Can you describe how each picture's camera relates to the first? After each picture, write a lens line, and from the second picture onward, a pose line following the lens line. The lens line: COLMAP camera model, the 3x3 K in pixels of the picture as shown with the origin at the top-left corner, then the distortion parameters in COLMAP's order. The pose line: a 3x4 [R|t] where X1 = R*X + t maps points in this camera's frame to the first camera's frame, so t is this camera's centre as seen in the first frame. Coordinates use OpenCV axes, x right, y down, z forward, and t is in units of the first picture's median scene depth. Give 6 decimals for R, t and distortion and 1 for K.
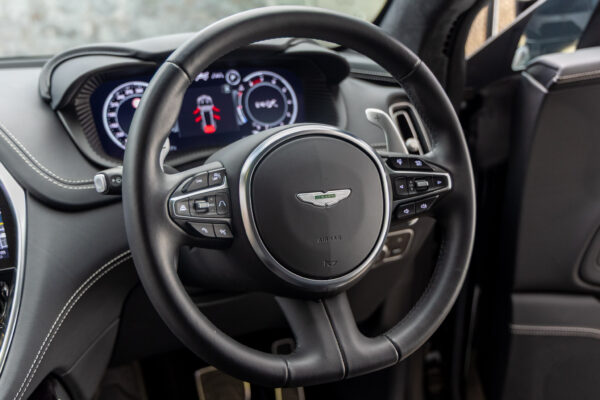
lens RADIAL K [[728.8, 0, 300.0], [0, 728.8, 200.0], [0, 0, 1]] dist [0.010637, 0.003977]
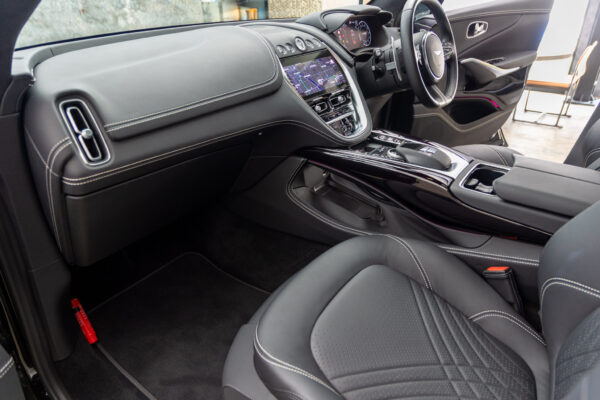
lens RADIAL K [[402.3, 0, 305.6], [0, 402.3, 202.8], [0, 0, 1]] dist [-0.002182, 0.004154]
pose [[0.892443, -0.203891, 0.402460, -1.233293], [0.126236, 0.969274, 0.211122, 0.177582], [-0.433140, -0.137609, 0.890760, -0.442365]]
